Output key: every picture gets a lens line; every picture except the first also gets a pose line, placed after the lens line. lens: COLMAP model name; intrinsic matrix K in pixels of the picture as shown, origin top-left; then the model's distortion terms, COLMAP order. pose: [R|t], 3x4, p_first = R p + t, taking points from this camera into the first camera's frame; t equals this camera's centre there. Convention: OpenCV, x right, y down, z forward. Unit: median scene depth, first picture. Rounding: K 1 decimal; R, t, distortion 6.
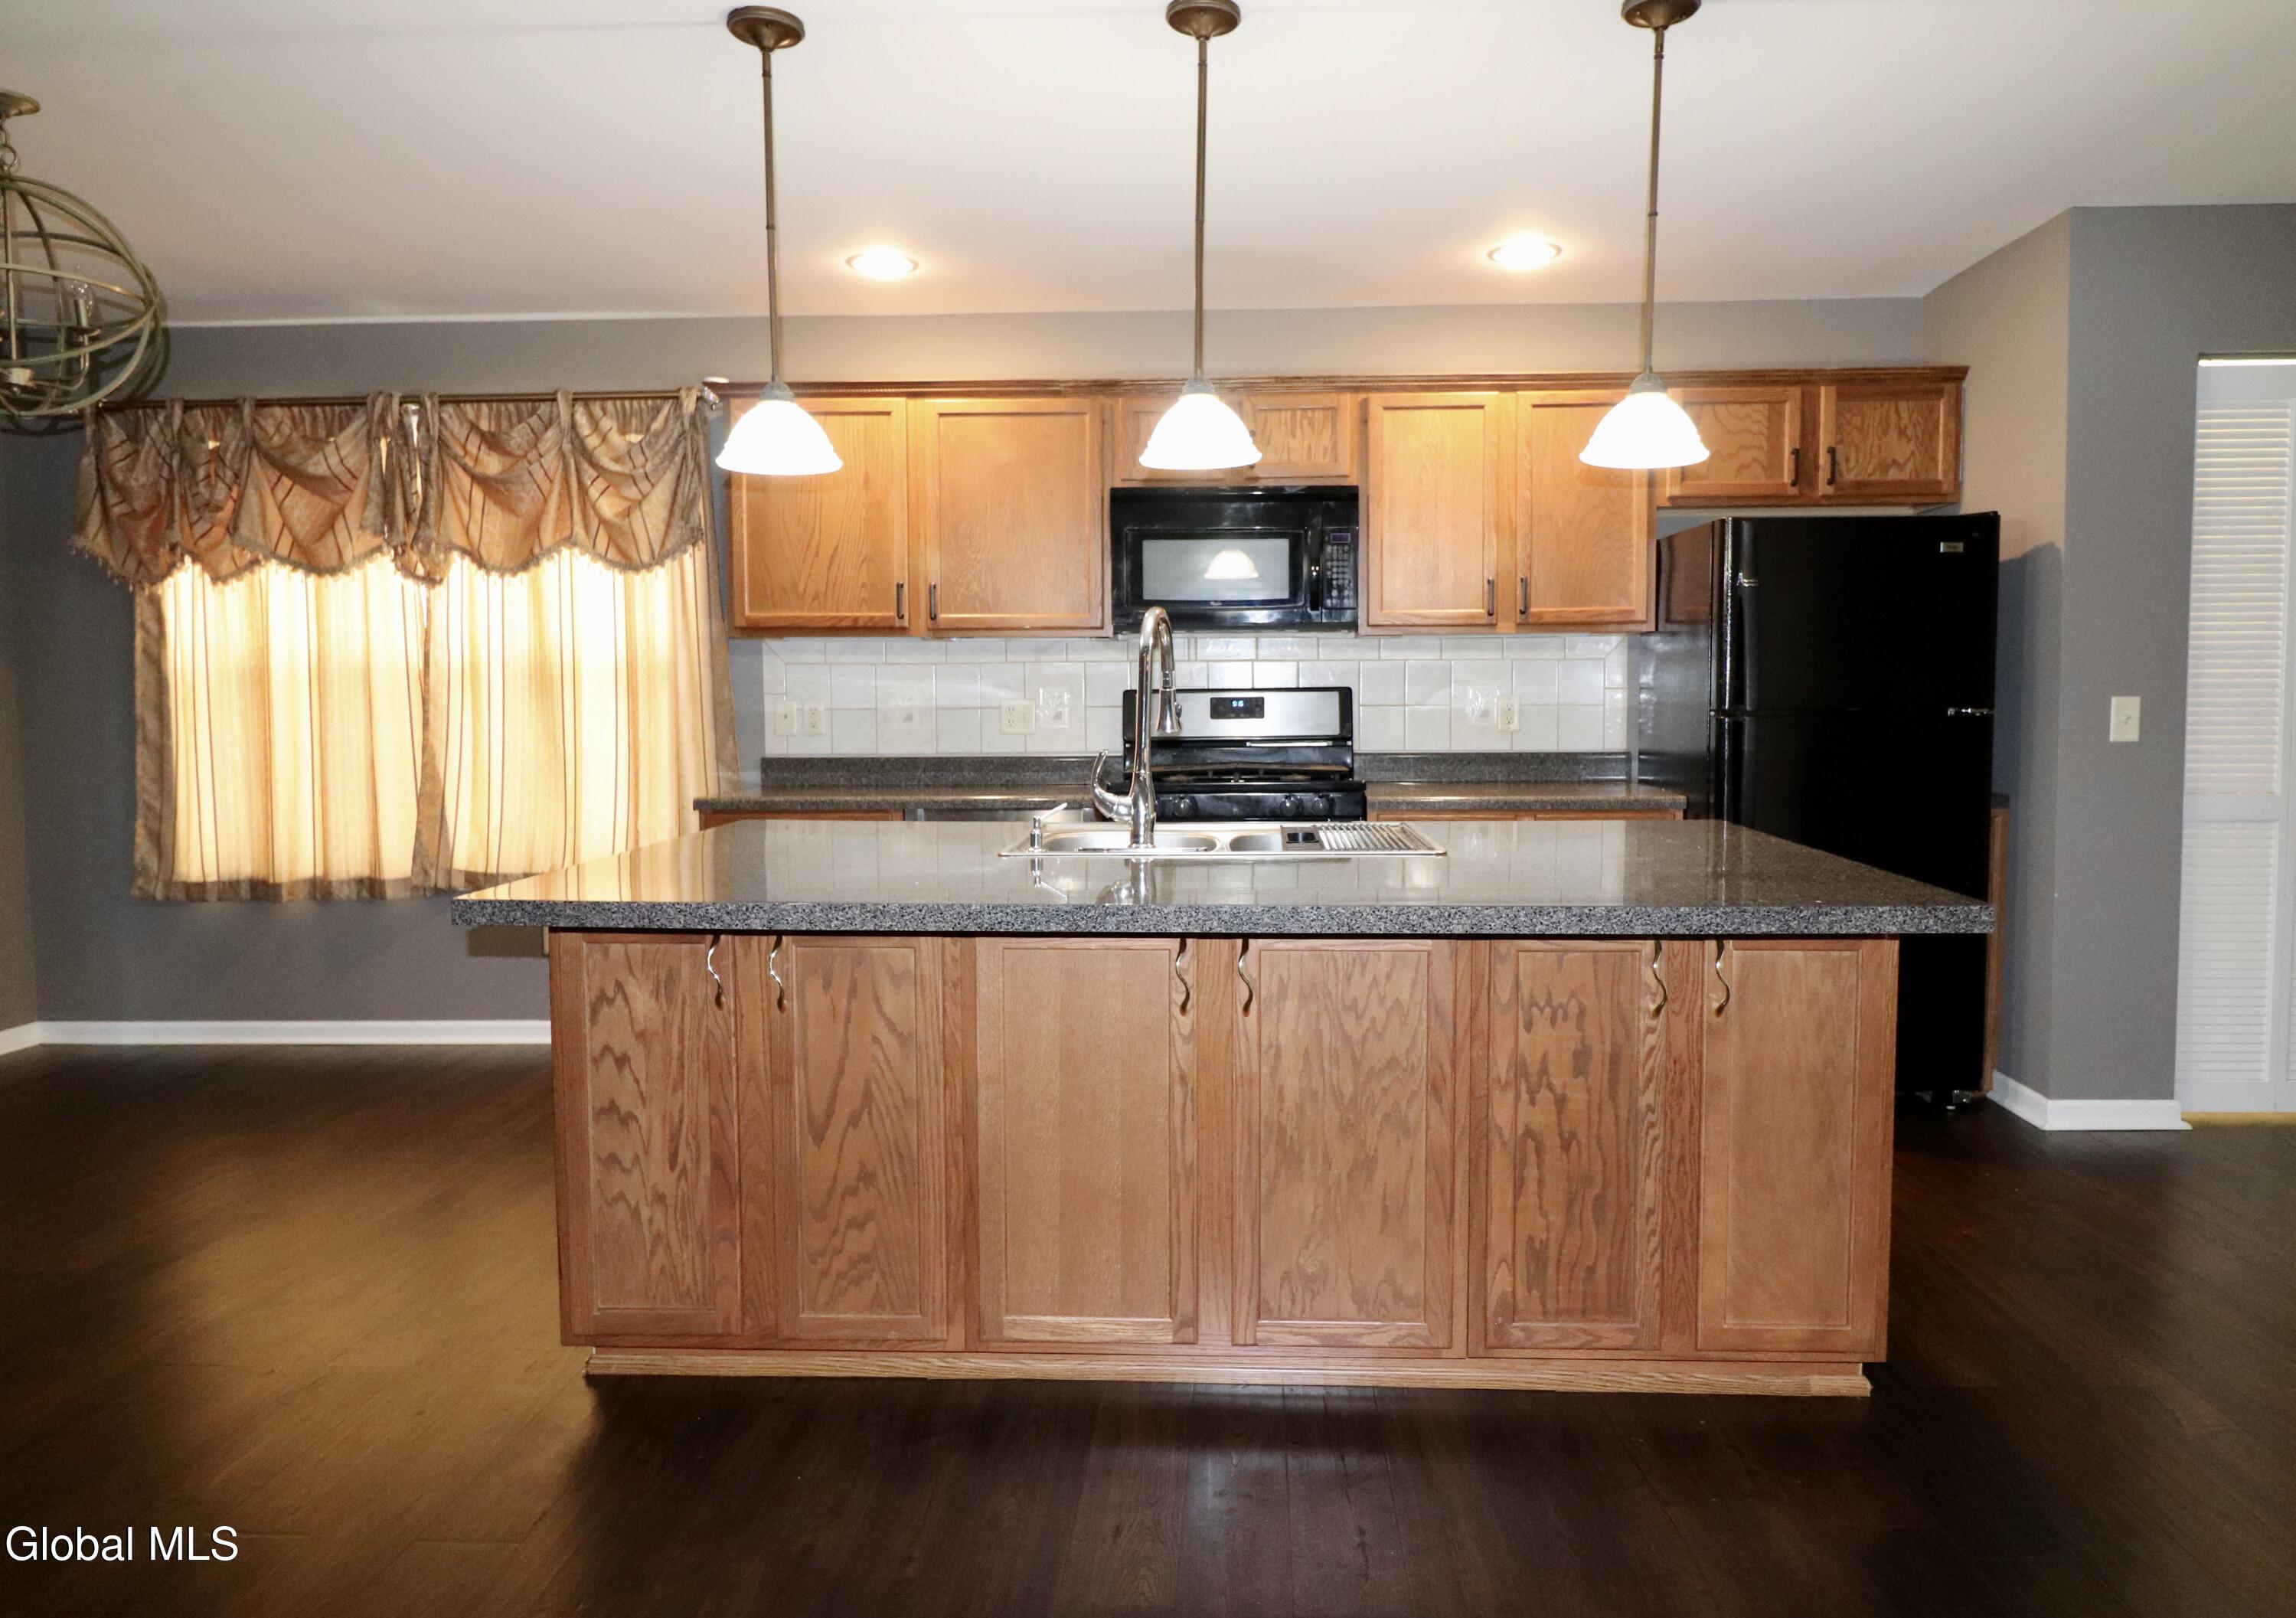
lens RADIAL K [[1479.7, 0, 1213.7], [0, 1479.7, 792.2], [0, 0, 1]] dist [0.004255, -0.001045]
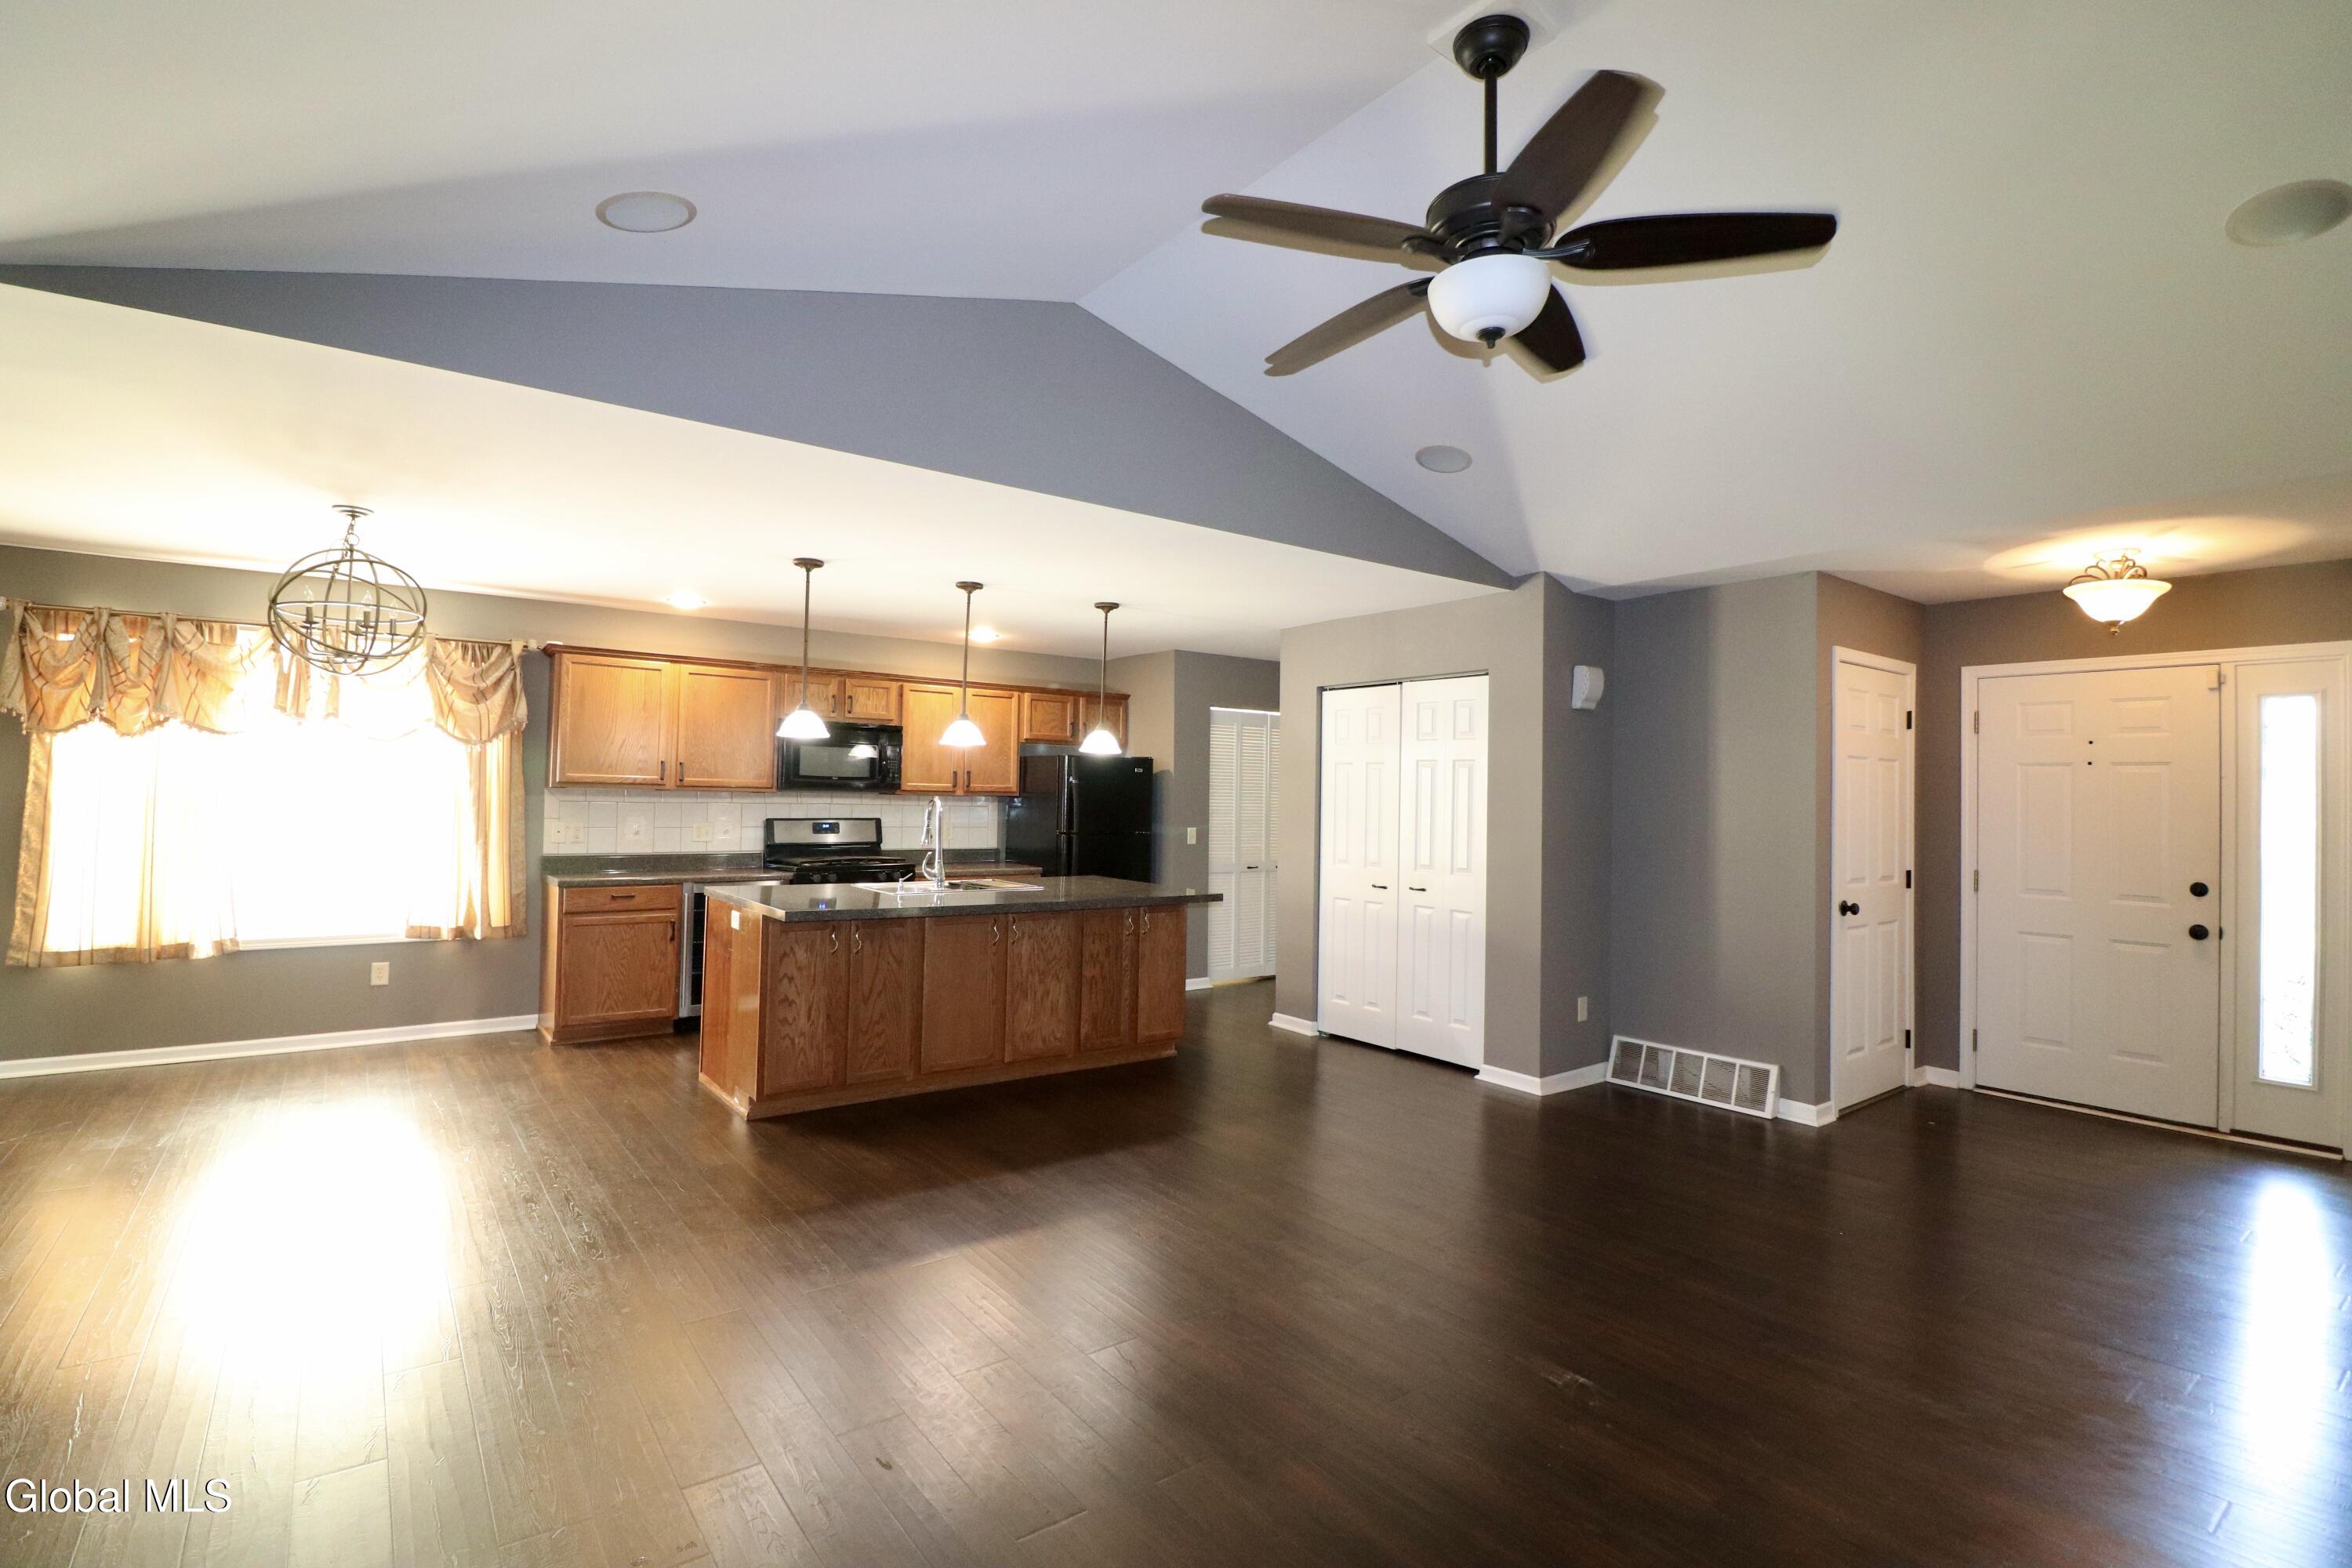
lens RADIAL K [[1098.6, 0, 1183.9], [0, 1098.6, 772.0], [0, 0, 1]] dist [0.005468, -0.011305]
pose [[0.775169, 0.035415, 0.630761, -0.590208], [0.020870, 0.996447, -0.081595, -0.001328], [-0.631409, 0.076414, 0.771676, -0.487264]]
